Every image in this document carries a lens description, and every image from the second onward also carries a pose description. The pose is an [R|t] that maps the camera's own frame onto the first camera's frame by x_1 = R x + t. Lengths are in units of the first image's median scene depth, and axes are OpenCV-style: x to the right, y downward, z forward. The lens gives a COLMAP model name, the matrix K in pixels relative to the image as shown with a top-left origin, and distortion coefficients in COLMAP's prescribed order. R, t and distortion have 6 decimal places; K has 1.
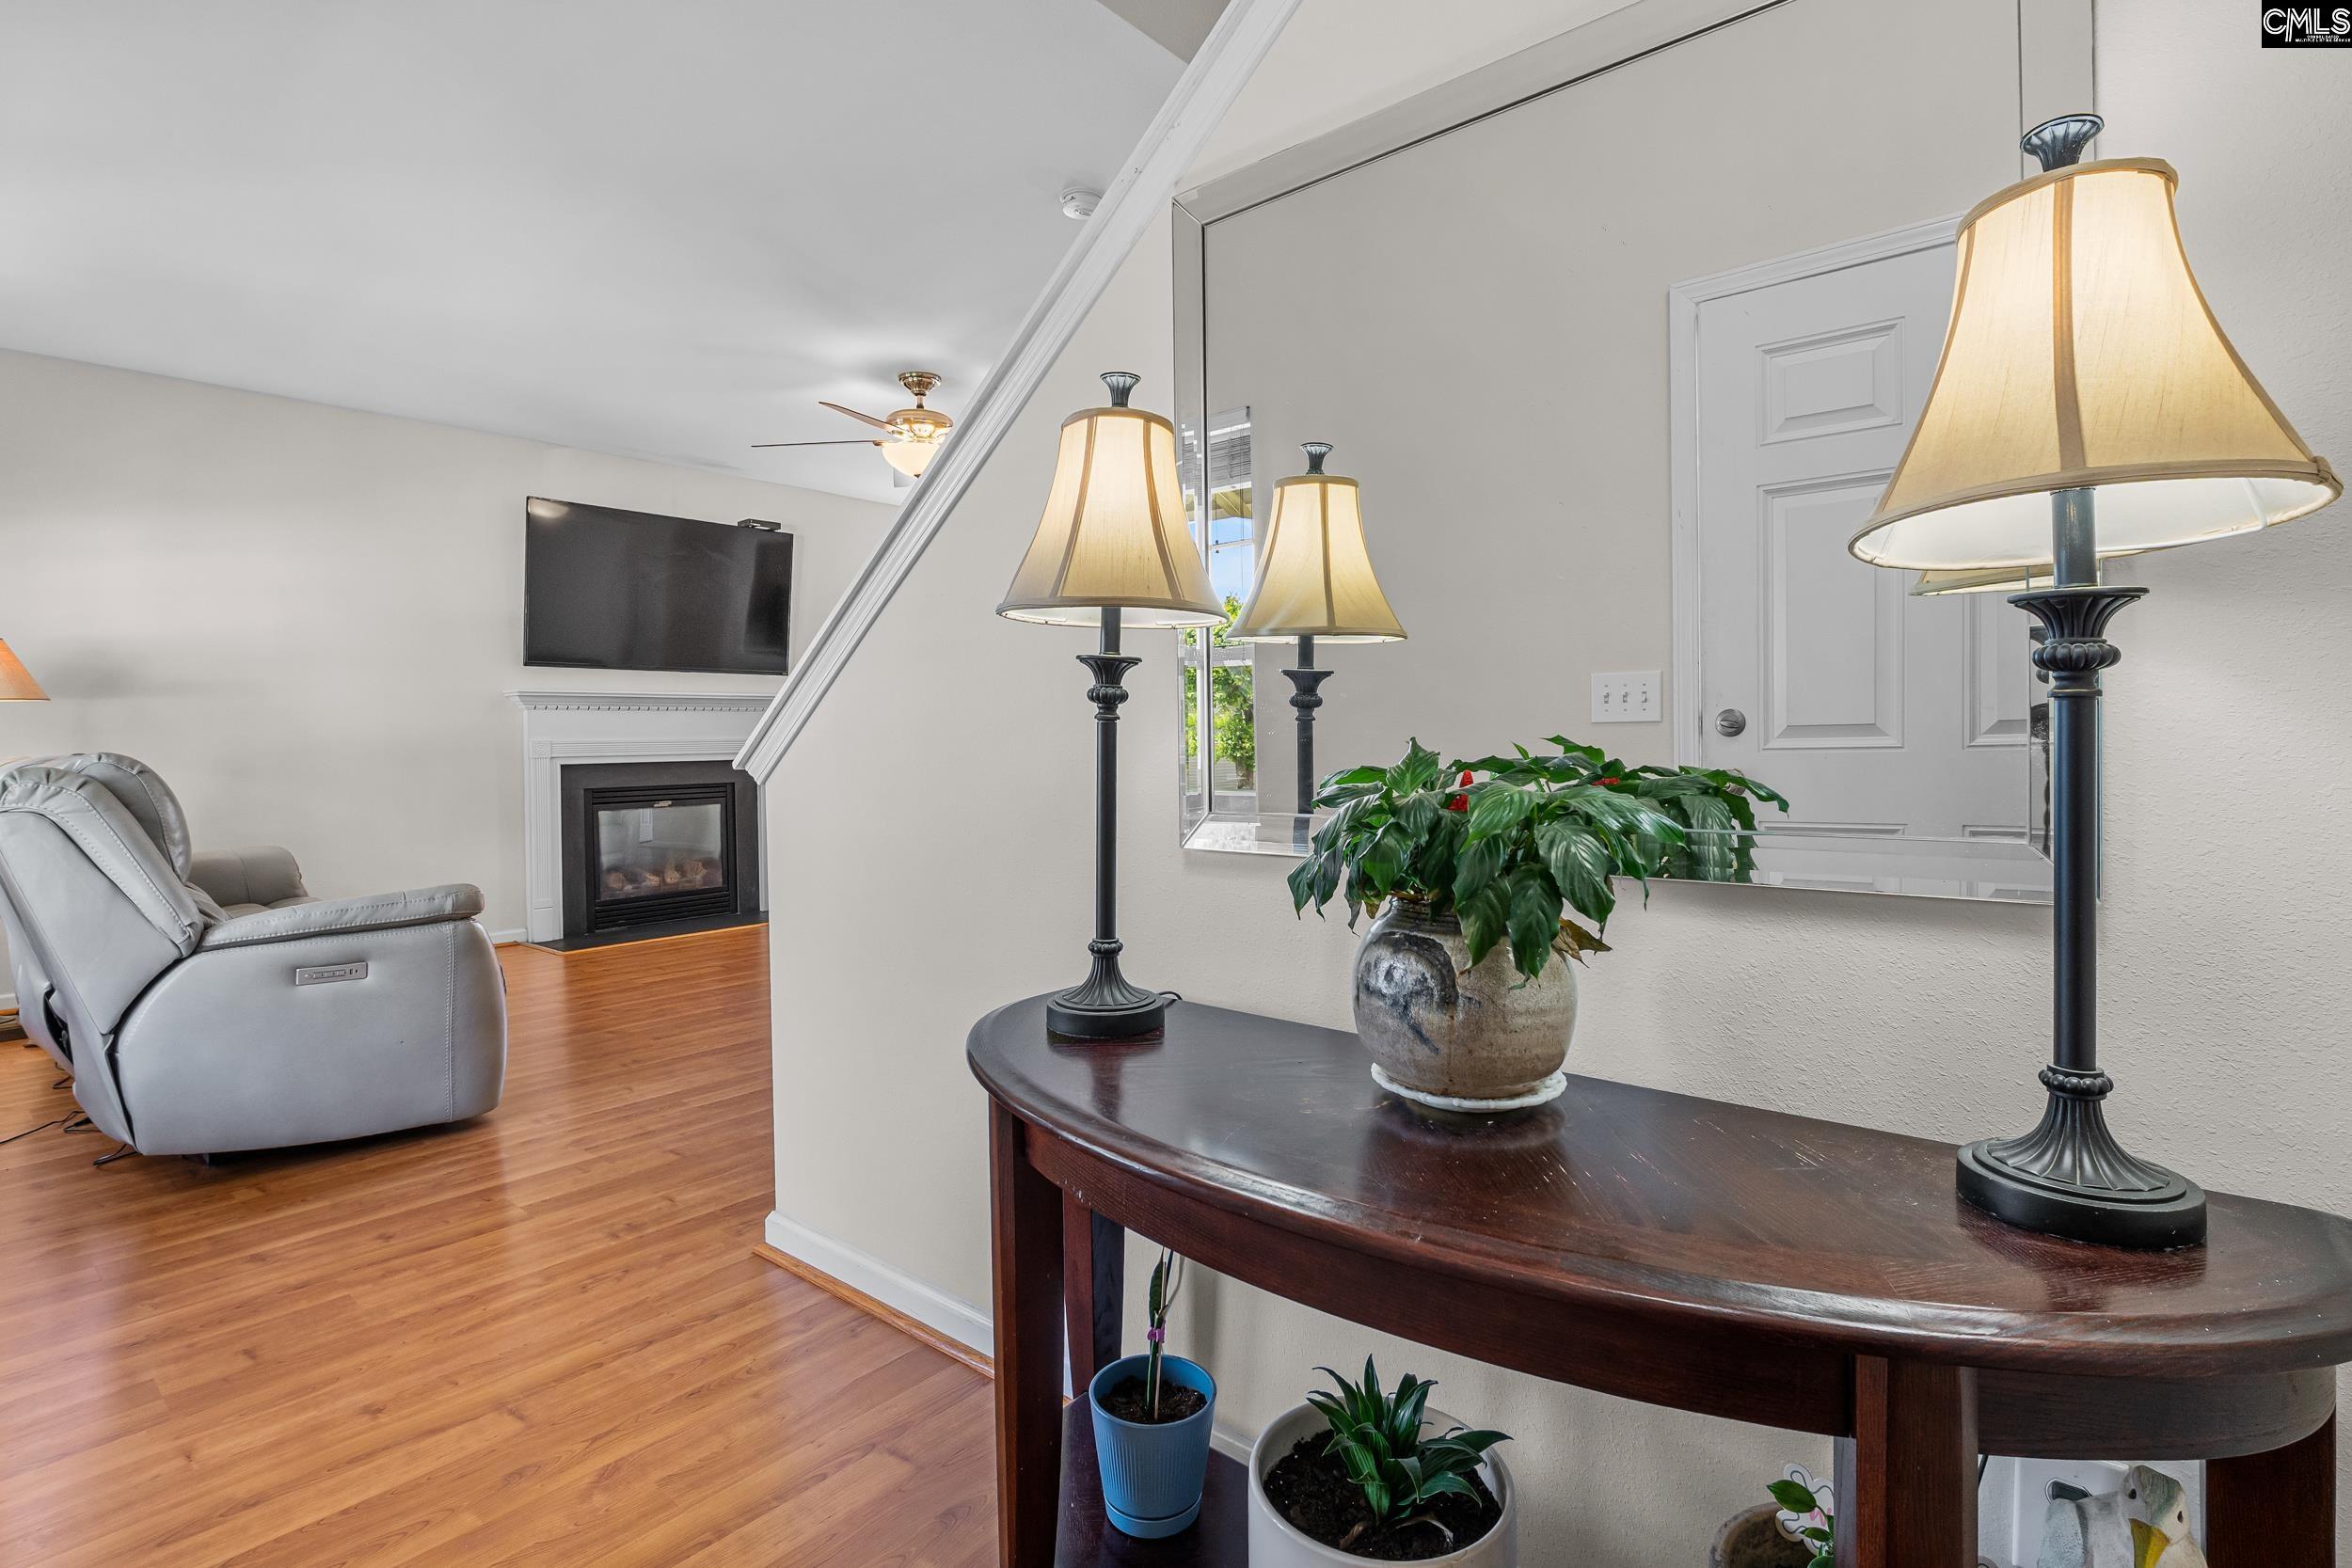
lens RADIAL K [[1076.2, 0, 1162.7], [0, 1076.2, 759.1], [0, 0, 1]] dist [-0.007191, 0.000856]
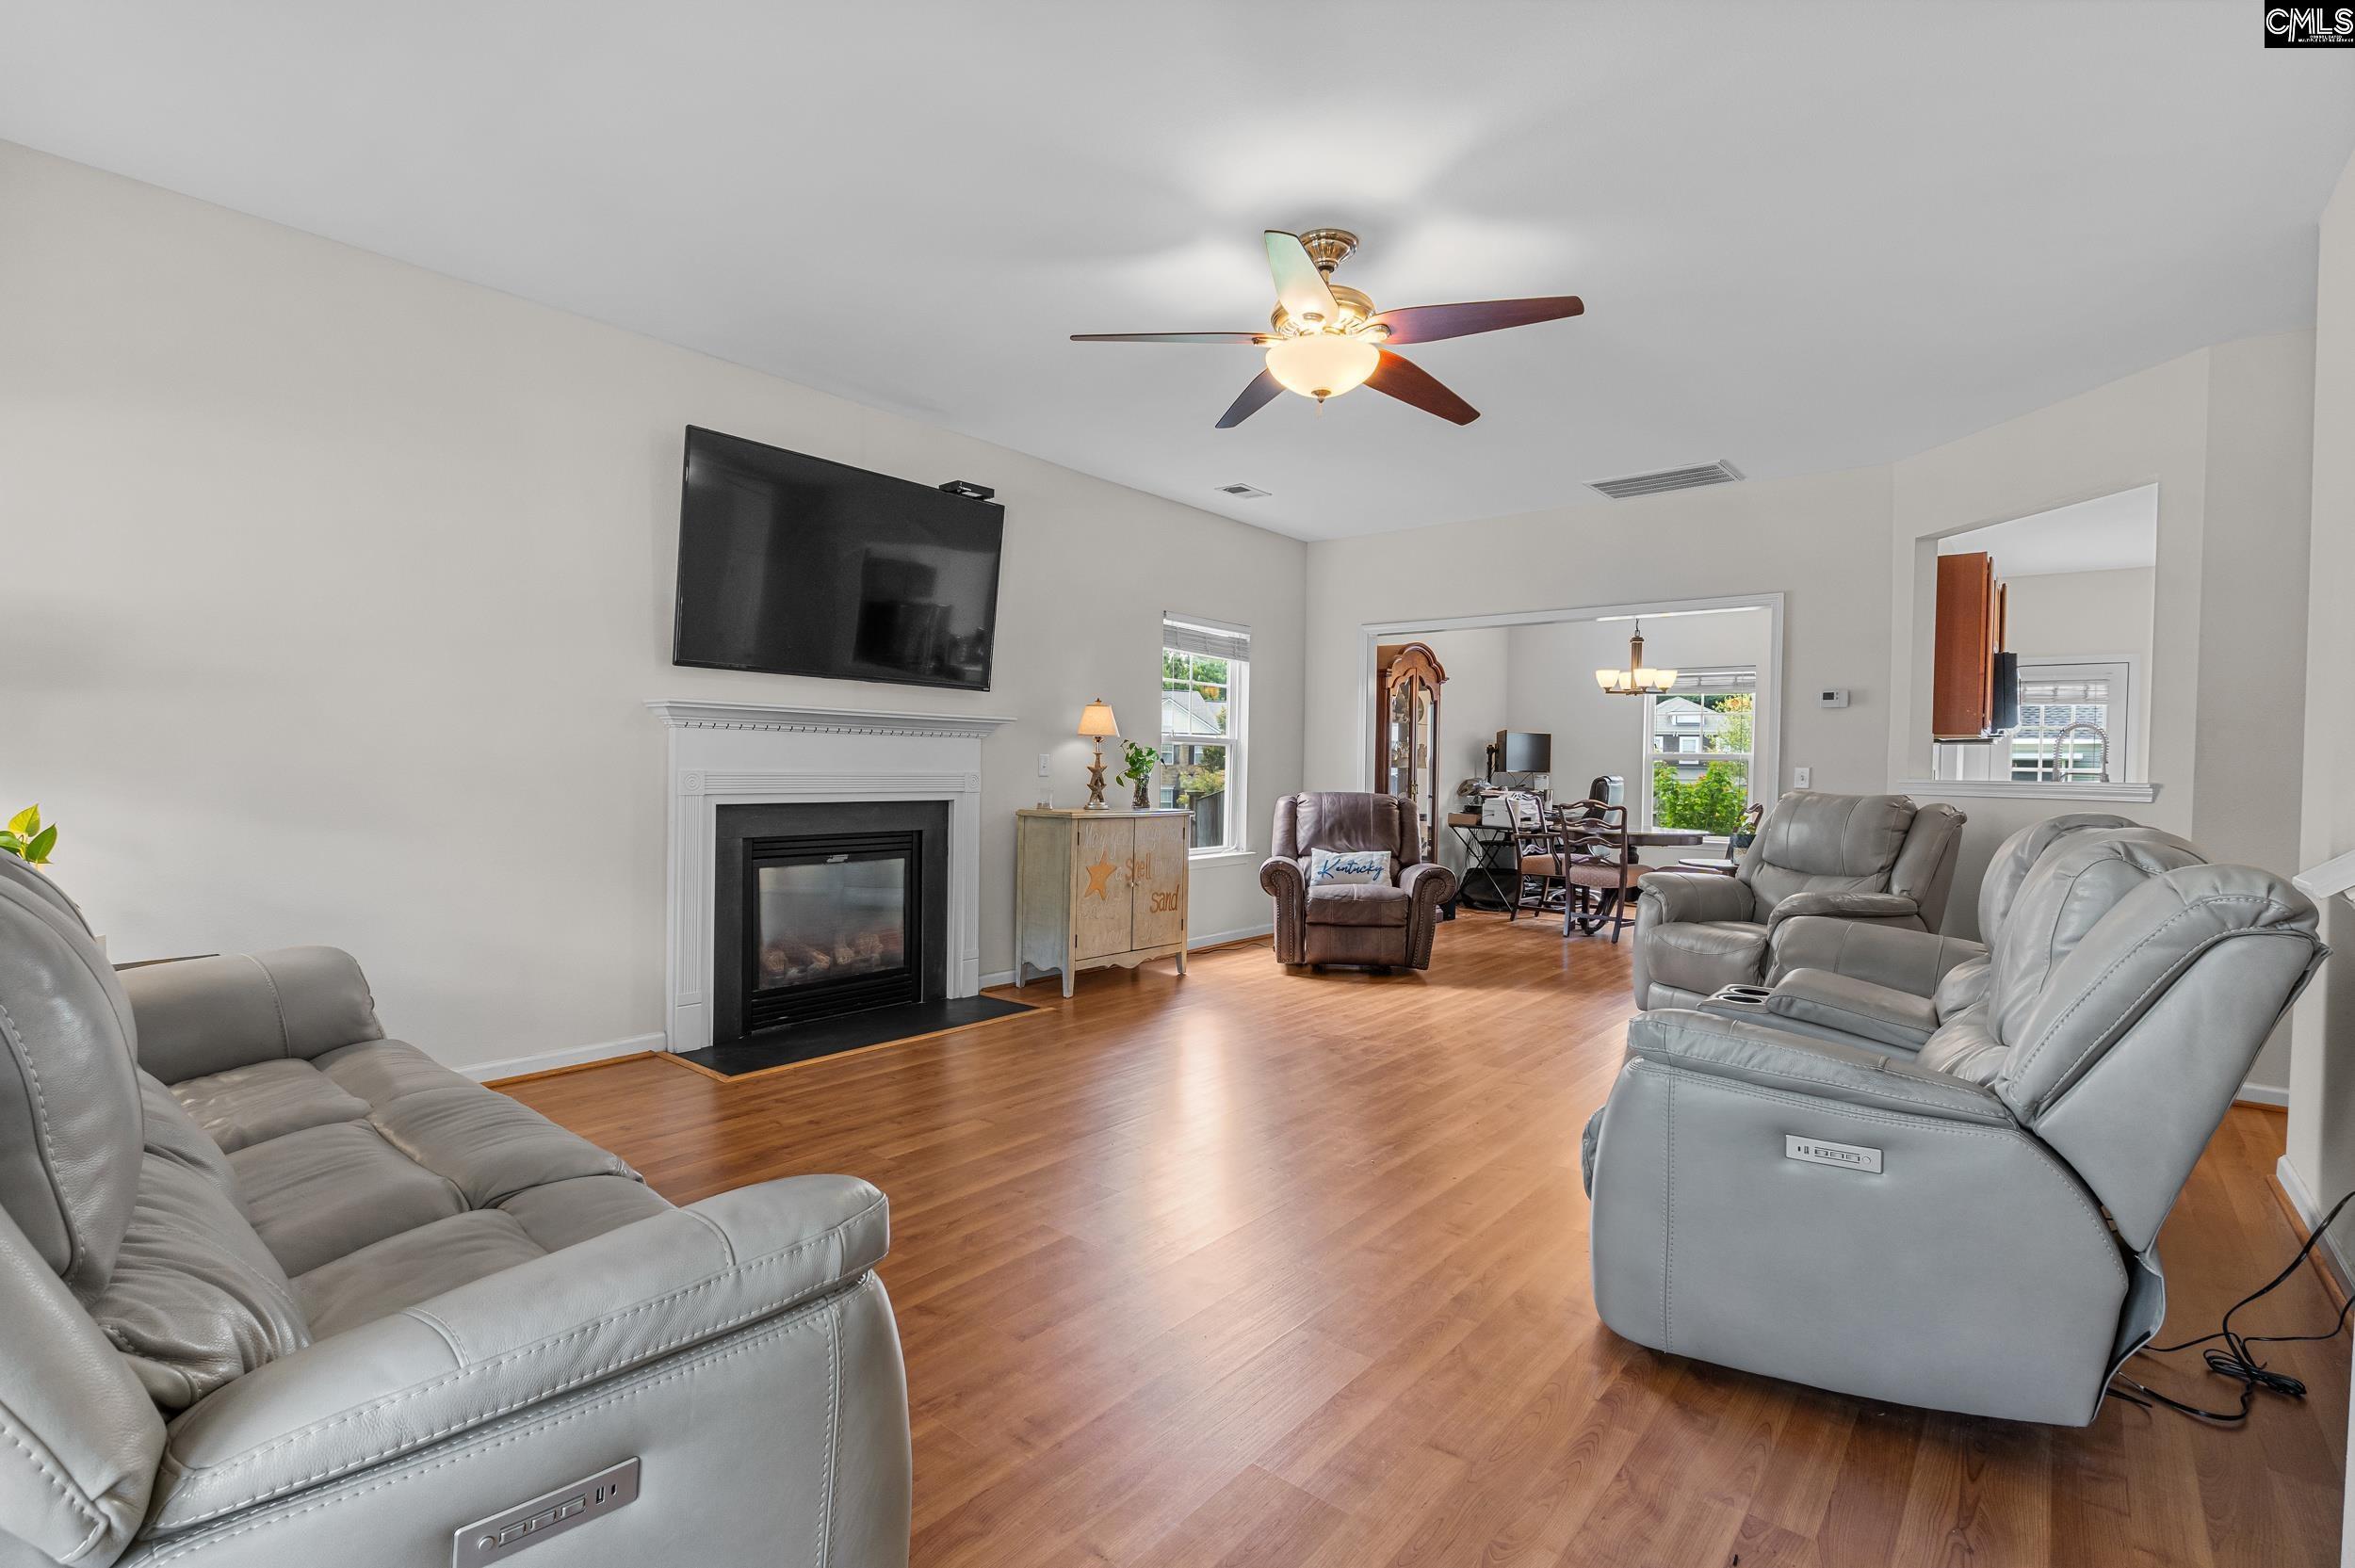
lens RADIAL K [[1077.5, 0, 1193.0], [0, 1077.5, 792.8], [0, 0, 1]] dist [-0.007191, 0.000856]
pose [[0.999549, 0.029950, 0.002249, -0.236054], [-0.029957, 0.999545, 0.003444, -0.014329], [-0.002145, -0.003510, 0.999992, 0.269535]]
